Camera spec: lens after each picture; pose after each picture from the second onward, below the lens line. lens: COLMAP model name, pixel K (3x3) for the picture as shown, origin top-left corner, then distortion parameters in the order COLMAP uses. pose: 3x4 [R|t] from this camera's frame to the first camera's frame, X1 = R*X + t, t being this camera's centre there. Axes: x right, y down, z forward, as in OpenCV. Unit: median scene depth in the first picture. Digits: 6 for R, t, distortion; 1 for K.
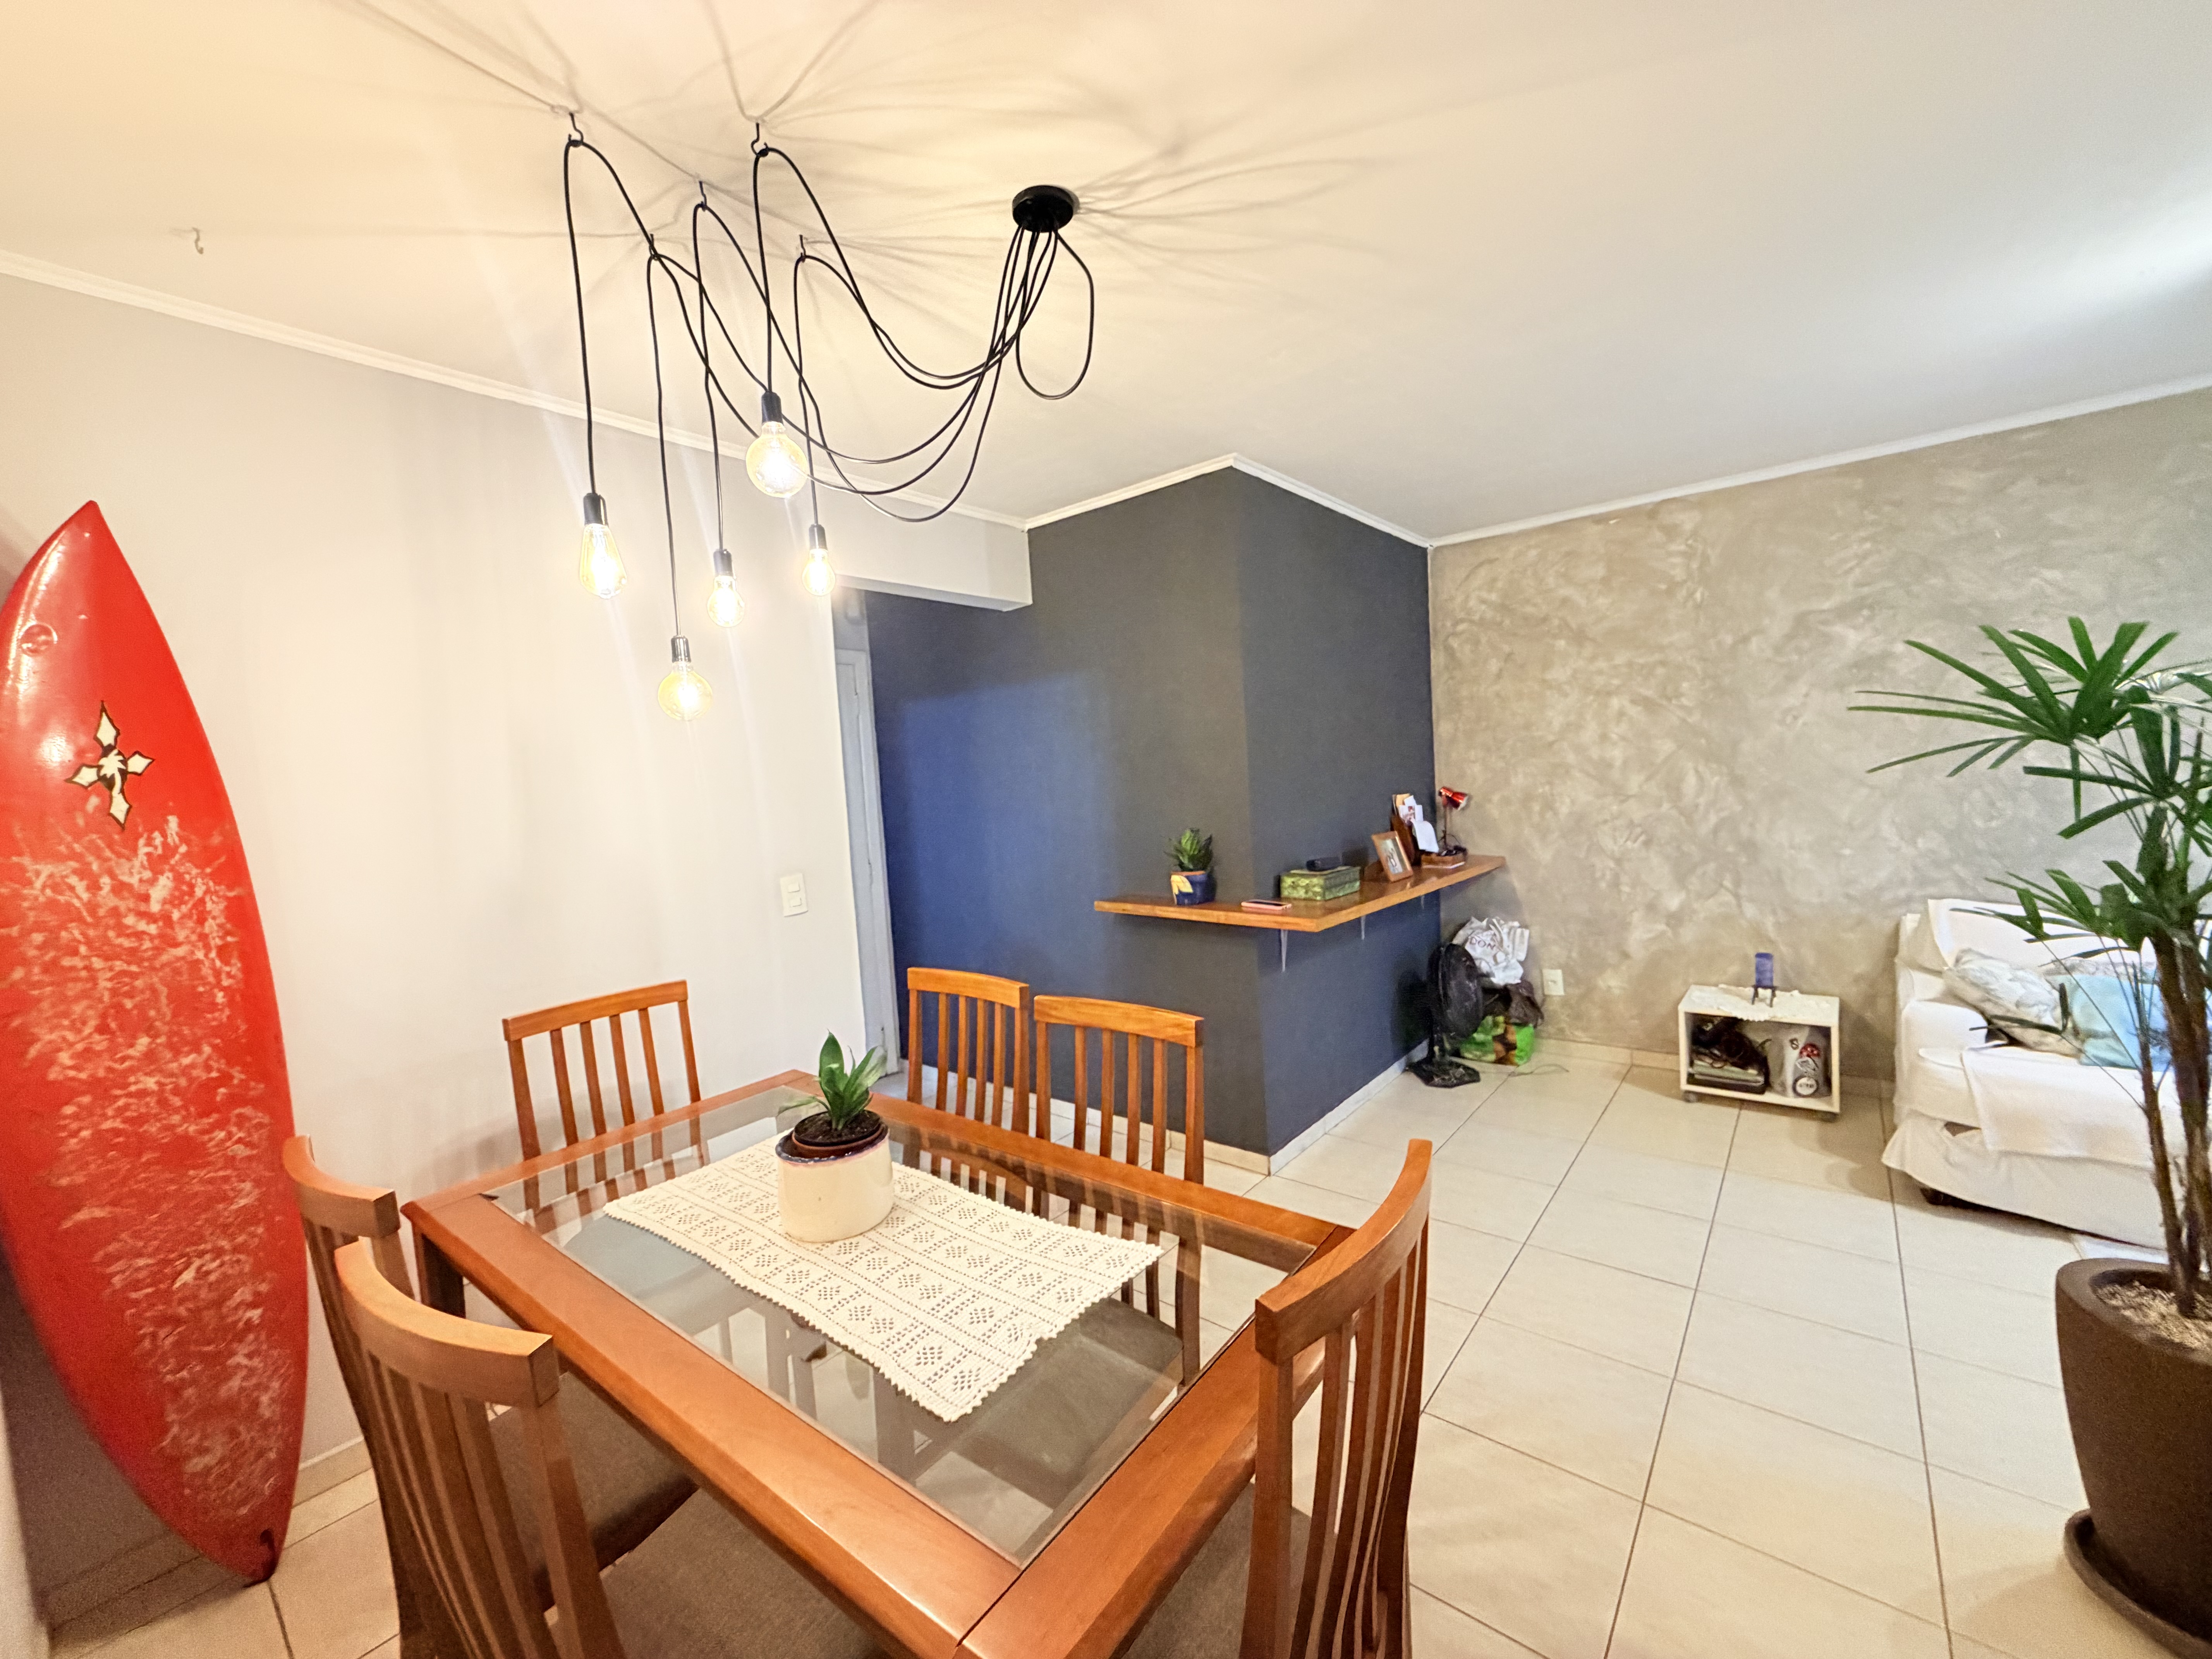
lens RADIAL K [[880.5, 0, 1099.5], [0, 880.5, 829.3], [0, 0, 1]] dist [0.000685, 0.000187]
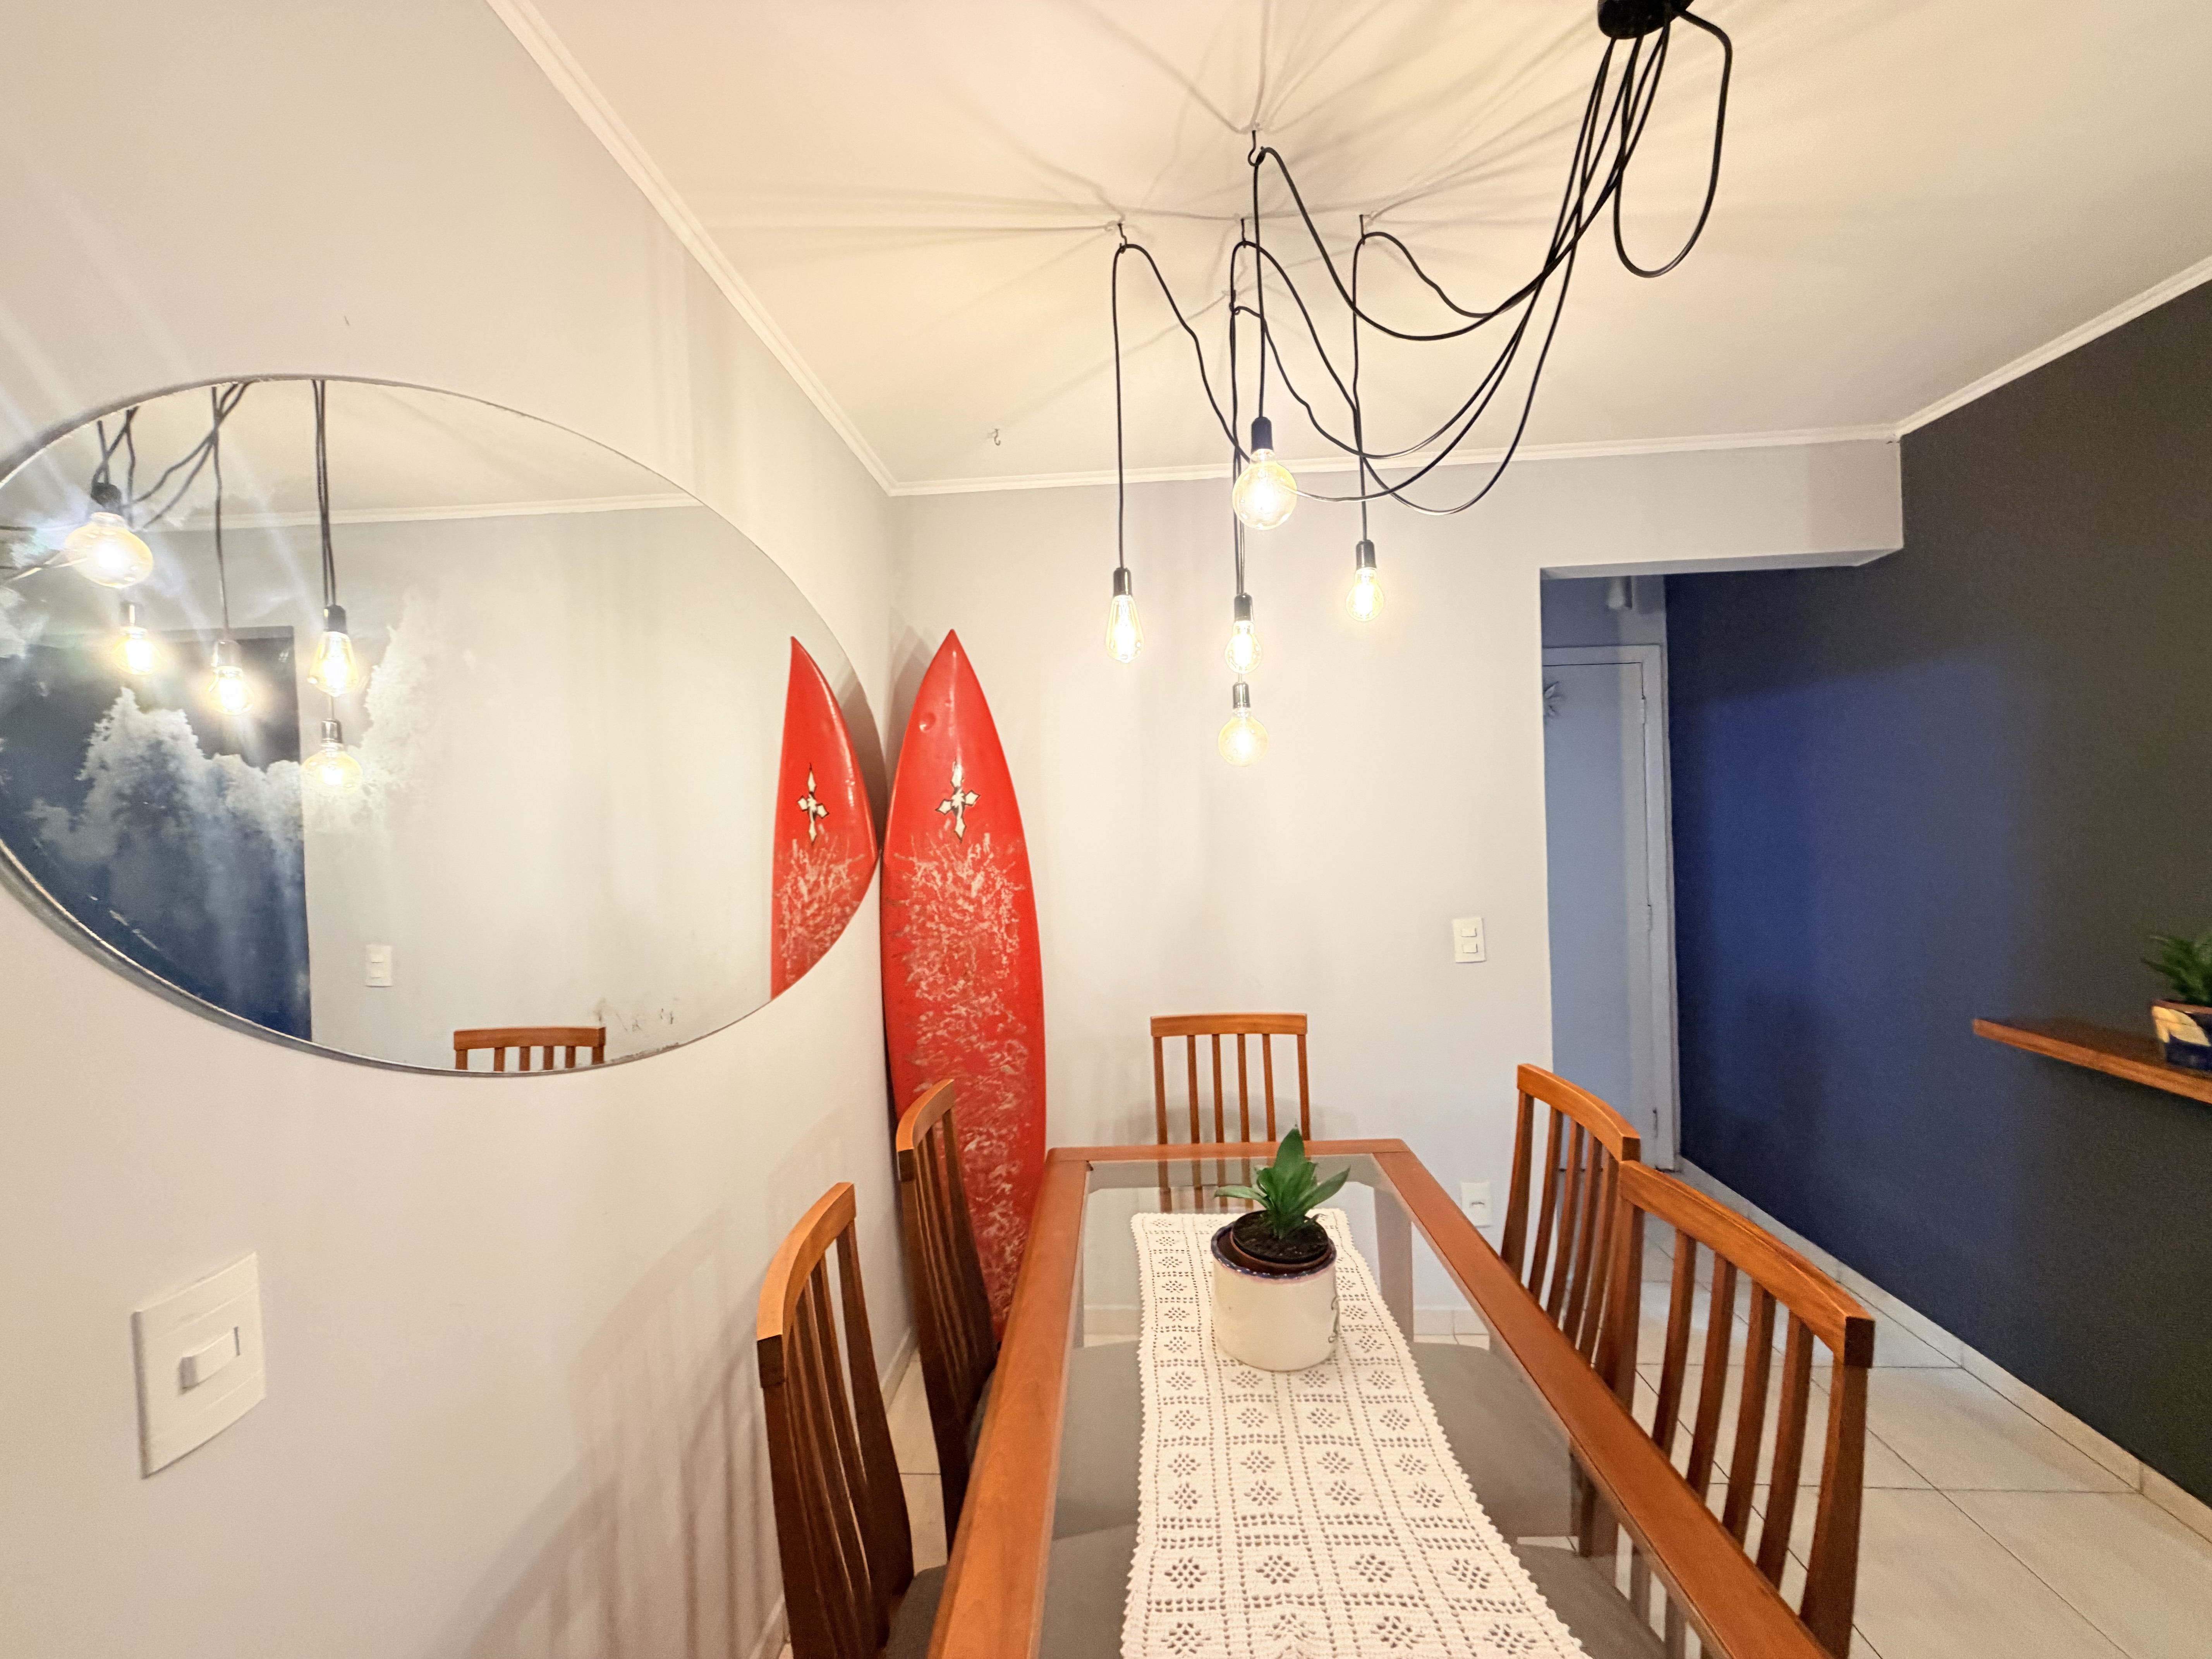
lens RADIAL K [[880.5, 0, 1099.5], [0, 880.5, 829.3], [0, 0, 1]] dist [0.000685, 0.000187]
pose [[0.588785, 0.051675, -0.806636, 0.247170], [-0.051445, 0.998327, 0.026404, -0.070324], [0.806651, 0.025951, 0.590458, 0.280916]]
